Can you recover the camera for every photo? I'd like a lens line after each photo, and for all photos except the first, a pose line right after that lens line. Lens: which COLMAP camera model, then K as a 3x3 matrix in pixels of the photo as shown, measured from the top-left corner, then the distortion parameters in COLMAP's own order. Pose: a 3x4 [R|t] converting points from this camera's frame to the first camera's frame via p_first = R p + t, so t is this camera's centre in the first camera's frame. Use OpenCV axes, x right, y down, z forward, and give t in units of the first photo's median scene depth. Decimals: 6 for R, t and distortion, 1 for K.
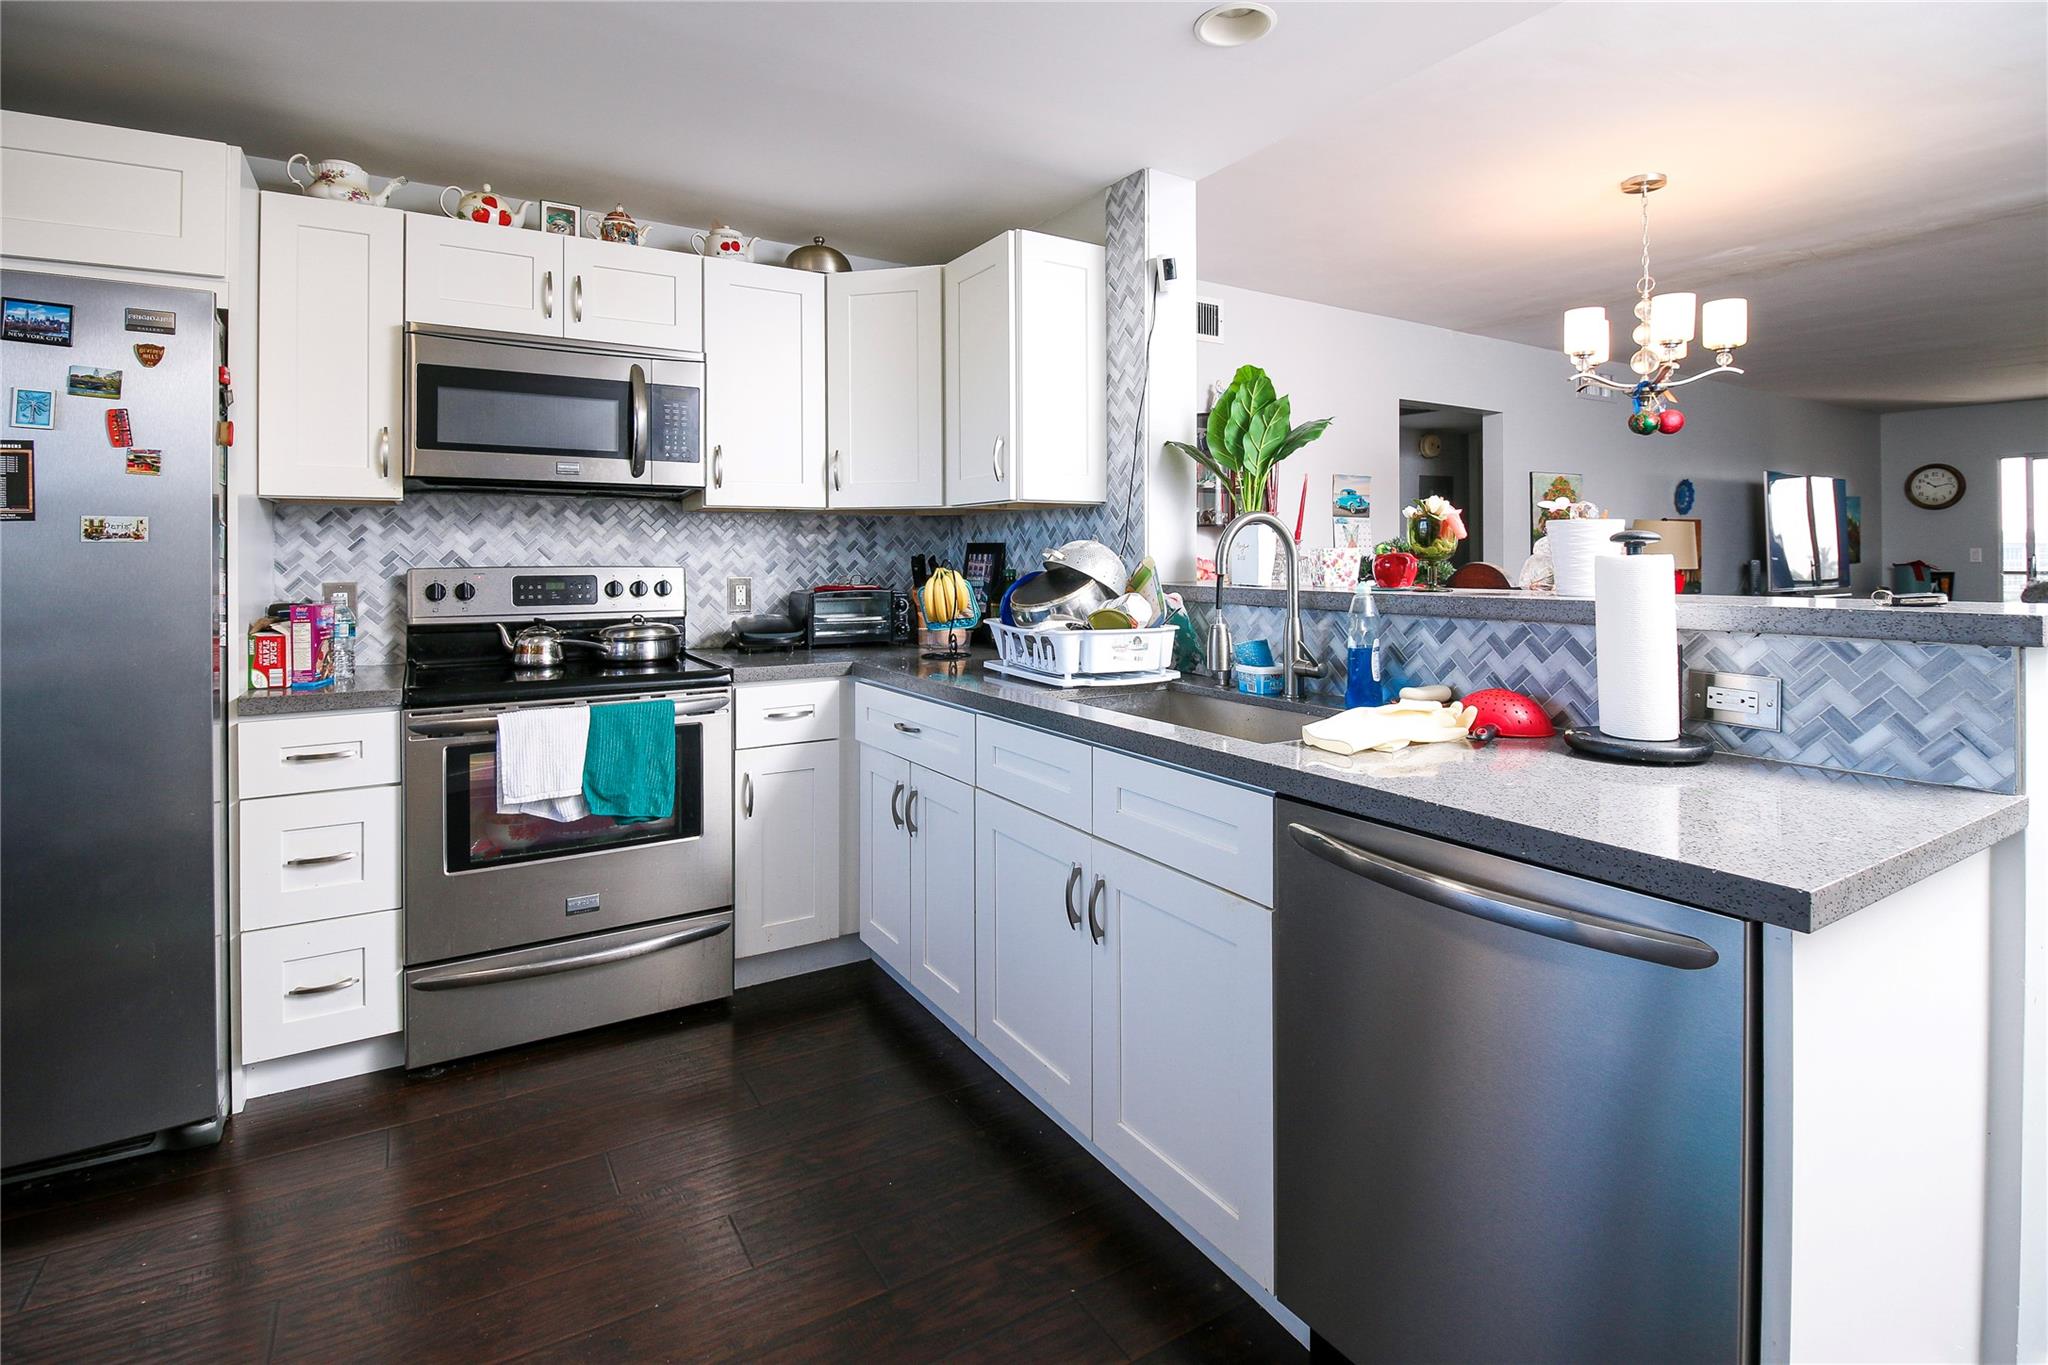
lens RADIAL K [[998.6, 0, 1027.8], [0, 998.6, 586.8], [0, 0, 1]] dist [-0.001036, -0.014688]
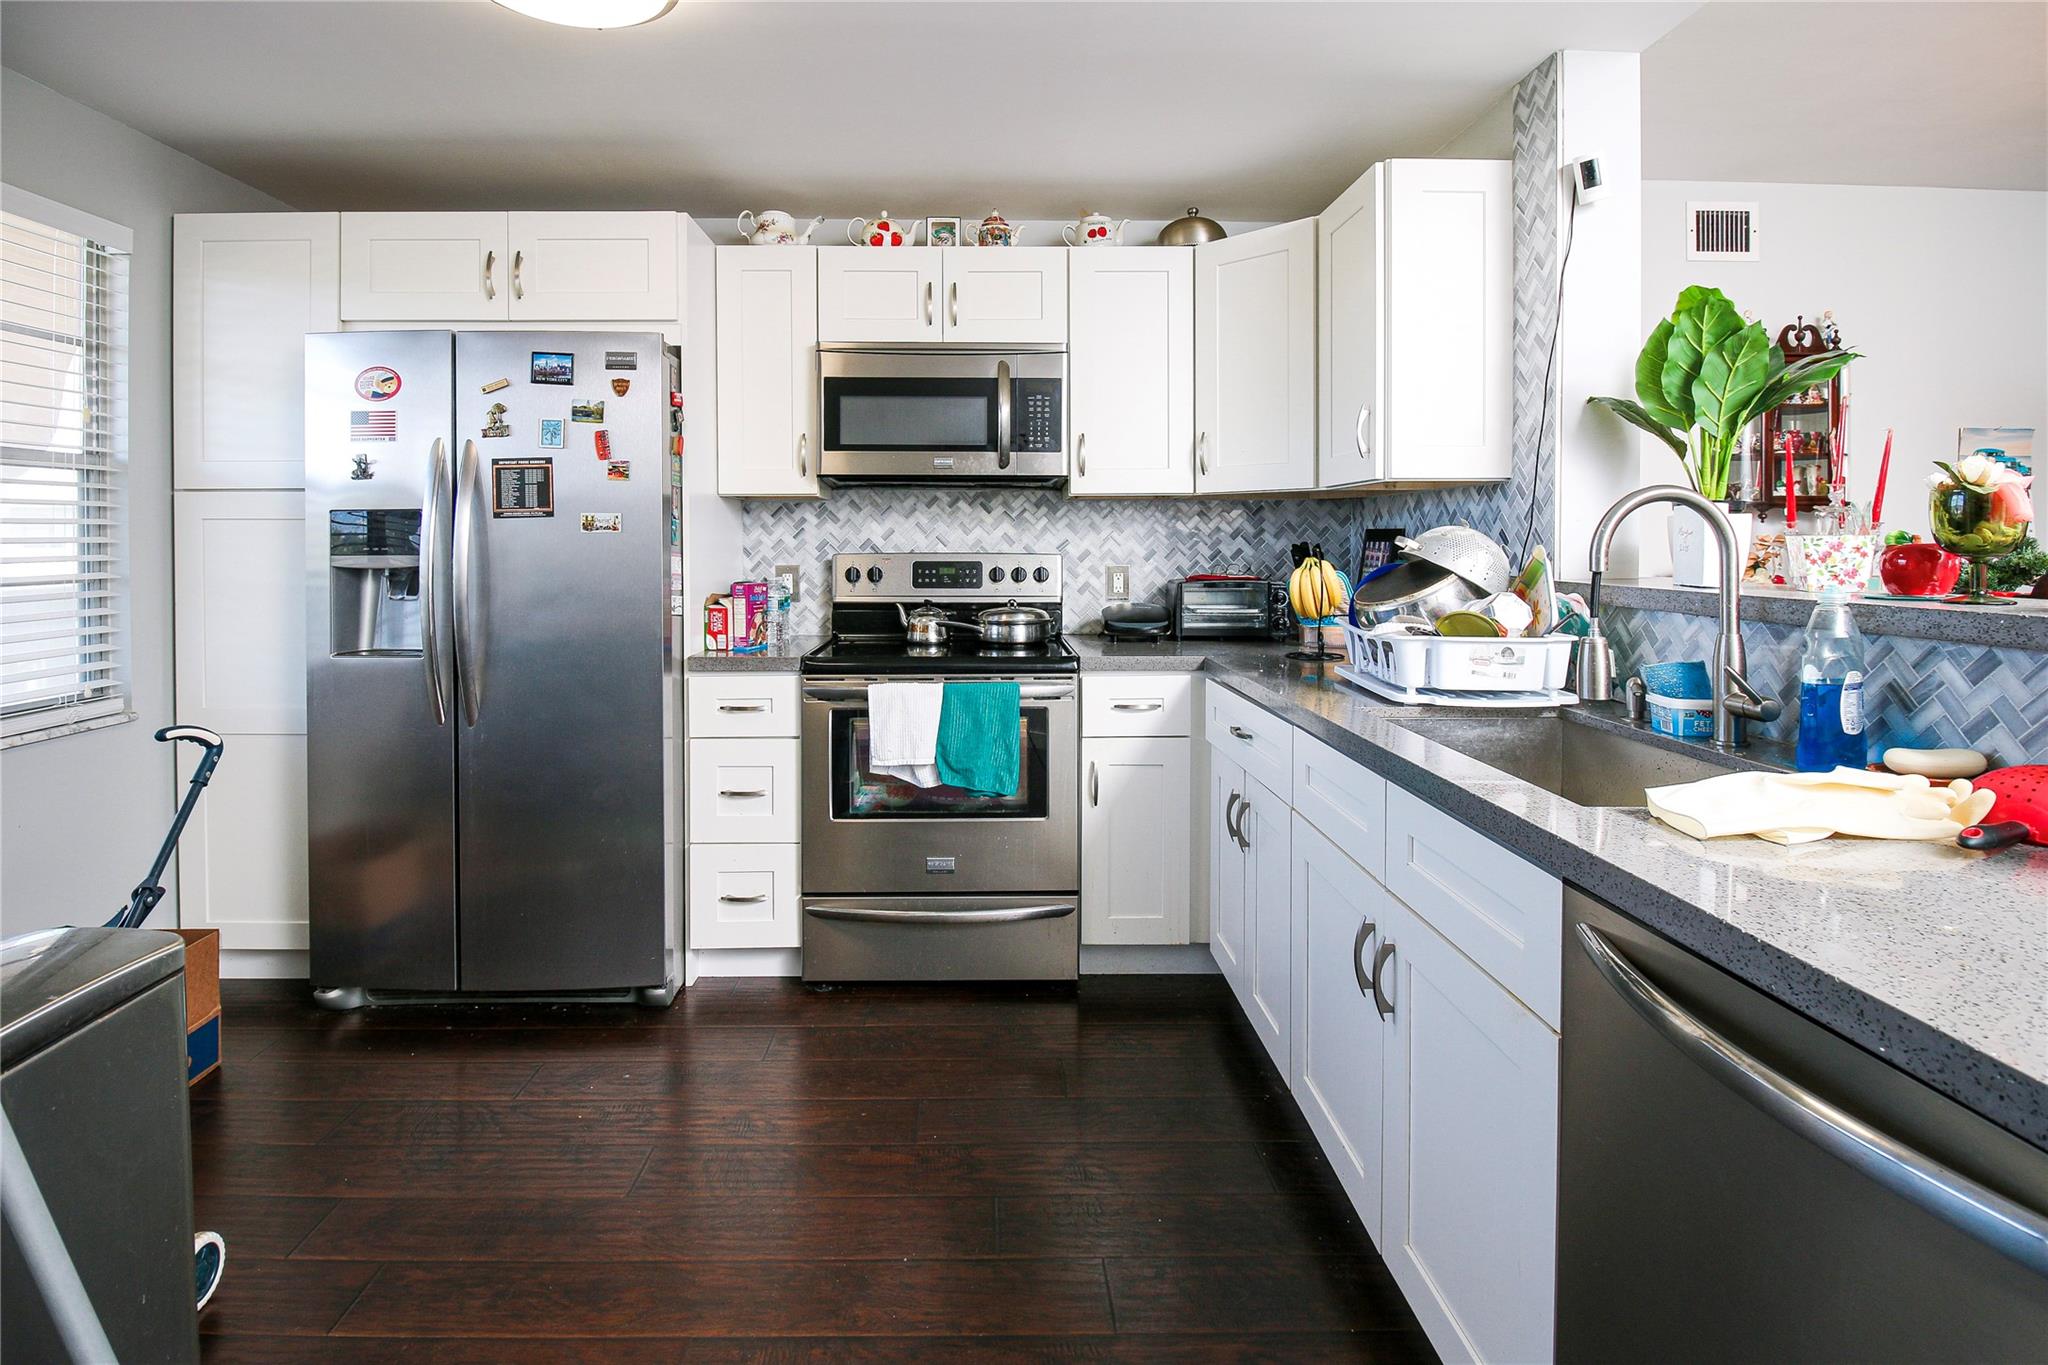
lens RADIAL K [[998.6, 0, 1027.8], [0, 998.6, 586.8], [0, 0, 1]] dist [-0.001036, -0.014688]
pose [[0.854679, 0.025037, -0.518553, 0.186820], [-0.017340, 0.999656, 0.019687, -0.007002], [0.518867, -0.007834, 0.854819, 0.121369]]
